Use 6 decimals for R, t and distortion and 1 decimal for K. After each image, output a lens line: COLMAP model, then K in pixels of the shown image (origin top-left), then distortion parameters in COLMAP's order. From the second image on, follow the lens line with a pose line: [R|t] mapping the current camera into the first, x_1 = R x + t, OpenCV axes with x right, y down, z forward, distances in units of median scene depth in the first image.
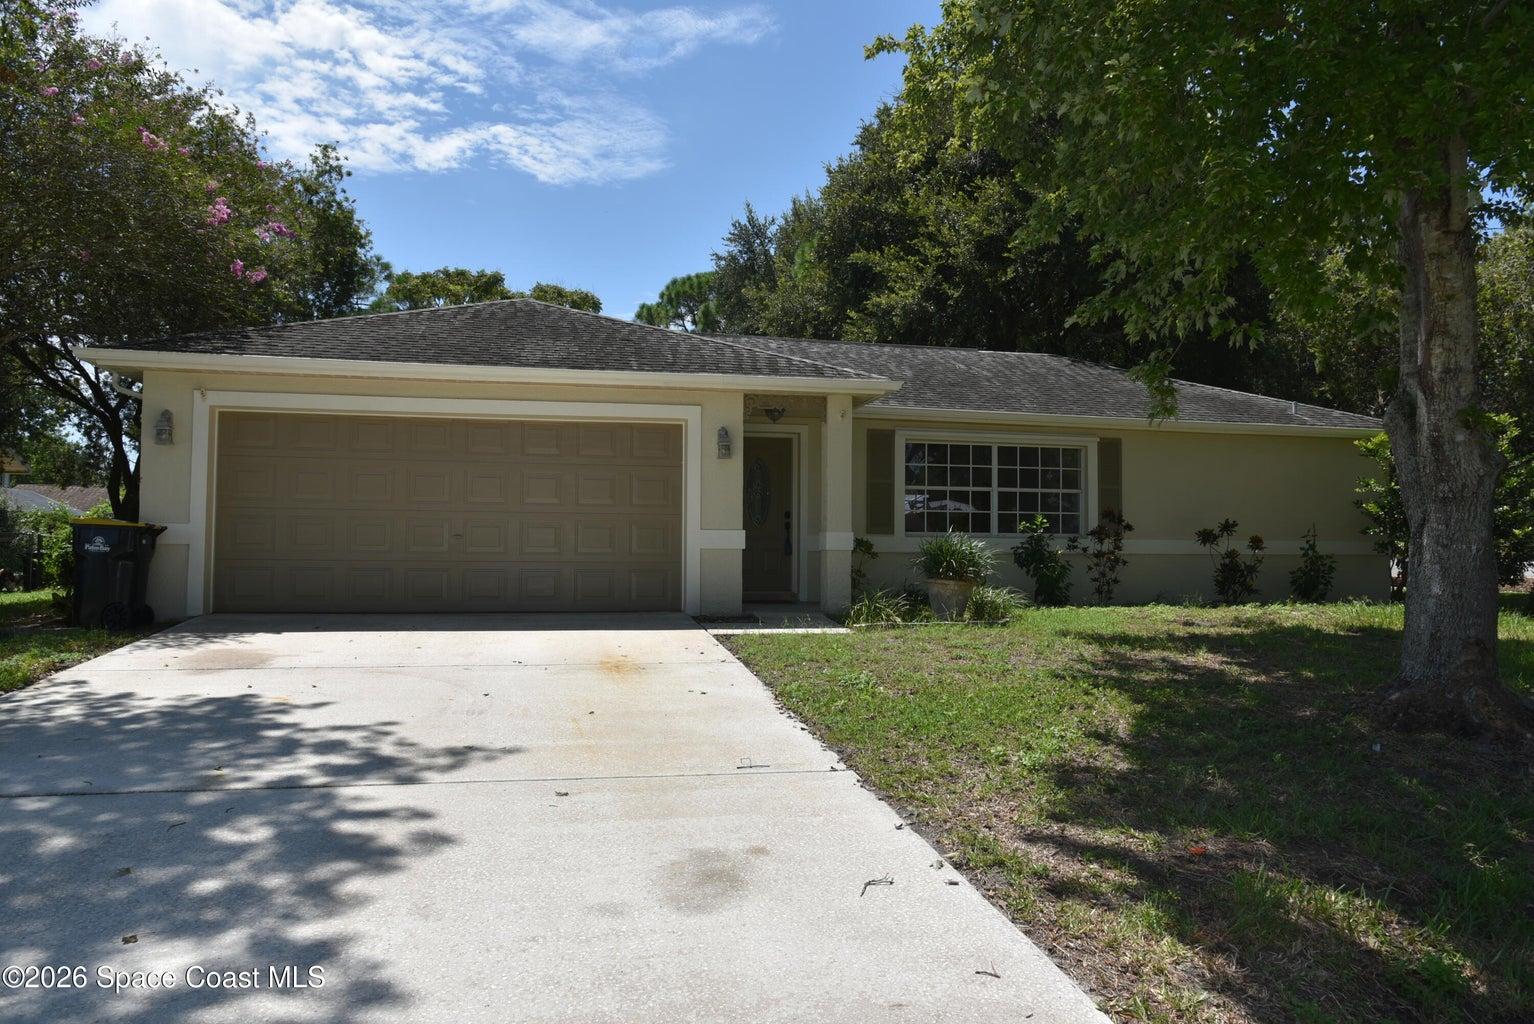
lens RADIAL K [[1044.5, 0, 779.6], [0, 1044.5, 515.9], [0, 0, 1]] dist [-0.036334, 0.011689]
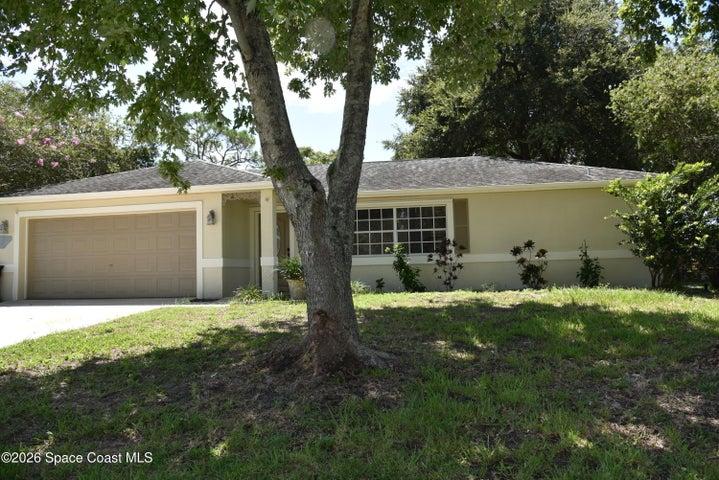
lens RADIAL K [[489.6, 0, 360.4], [0, 489.6, 236.8], [0, 0, 1]] dist [-0.036334, 0.011689]
pose [[0.931320, -0.055924, -0.359884, 0.470571], [0.044419, 0.998205, -0.040168, 0.018359], [0.361484, 0.021423, 0.932132, 0.146896]]
